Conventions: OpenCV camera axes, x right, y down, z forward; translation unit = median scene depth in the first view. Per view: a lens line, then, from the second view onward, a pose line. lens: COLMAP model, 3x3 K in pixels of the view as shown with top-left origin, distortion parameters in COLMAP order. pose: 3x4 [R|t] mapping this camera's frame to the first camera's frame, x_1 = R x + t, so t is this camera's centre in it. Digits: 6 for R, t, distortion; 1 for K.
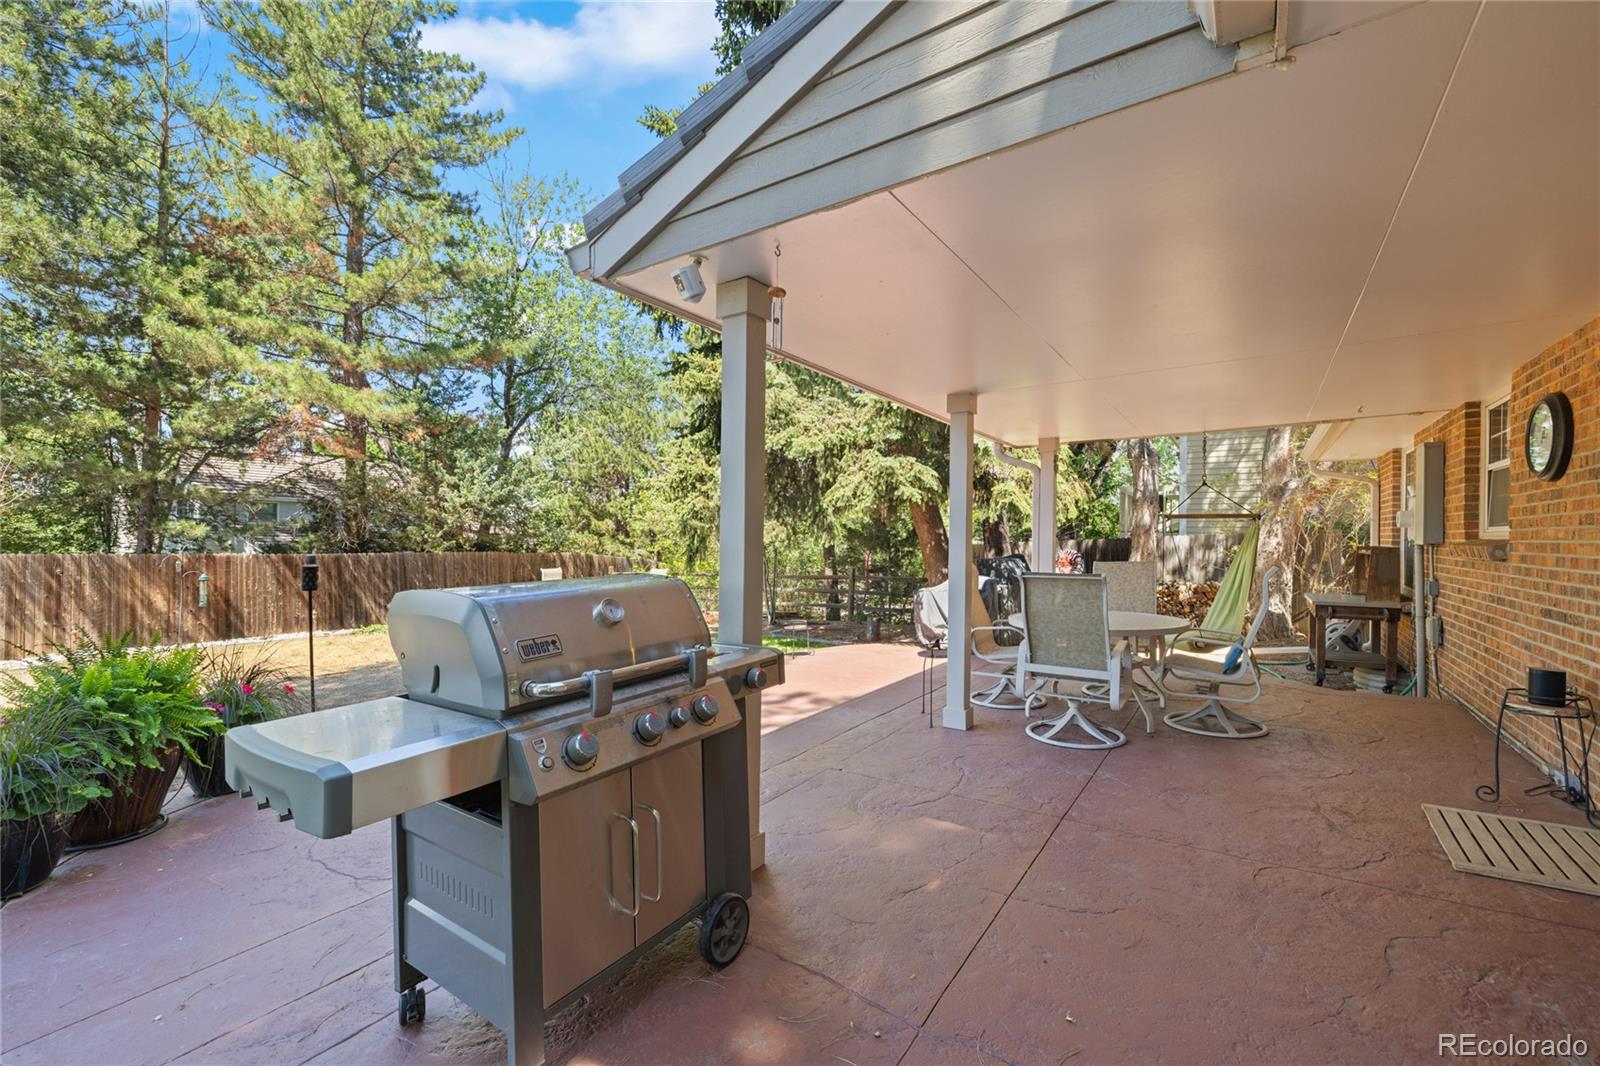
lens RADIAL K [[669.8, 0, 800.0], [0, 669.8, 533.0], [0, 0, 1]] dist [-0.002657, -0.000087]
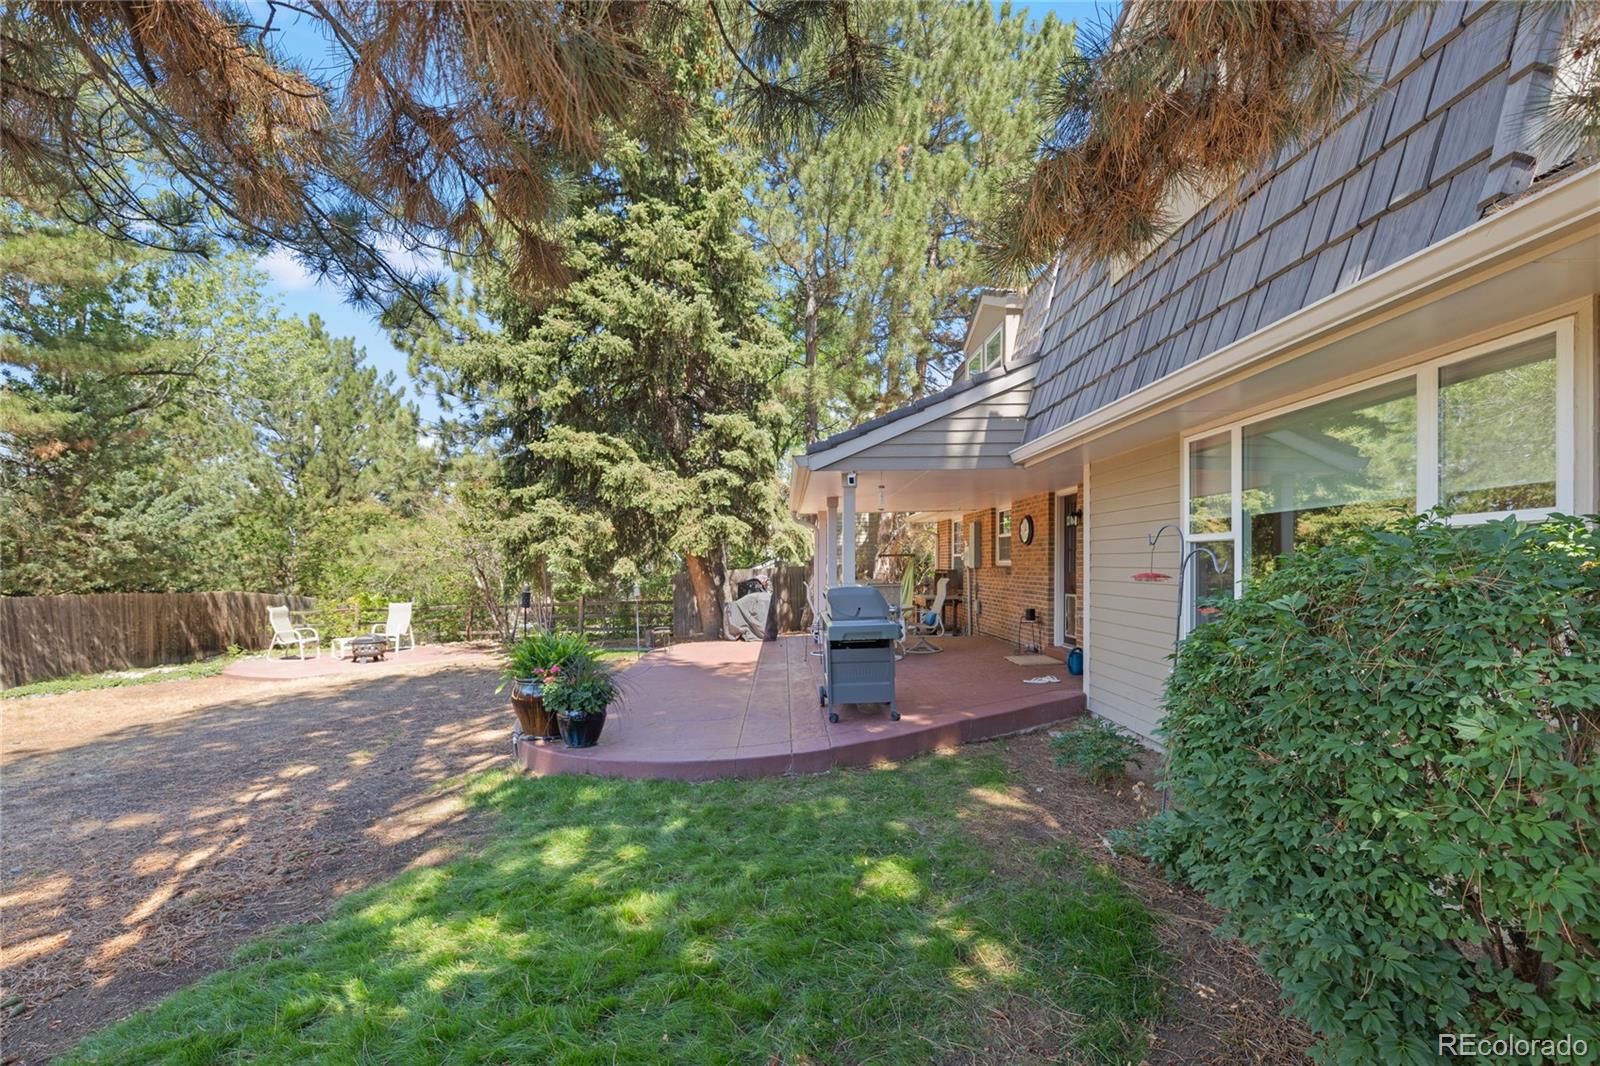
lens RADIAL K [[669.8, 0, 800.0], [0, 669.8, 533.0], [0, 0, 1]] dist [-0.002657, -0.000087]
pose [[0.813459, 0.013592, 0.581464, -0.761894], [0.009369, 0.999291, -0.036466, -0.021509], [-0.581547, 0.035111, 0.812755, -0.434472]]
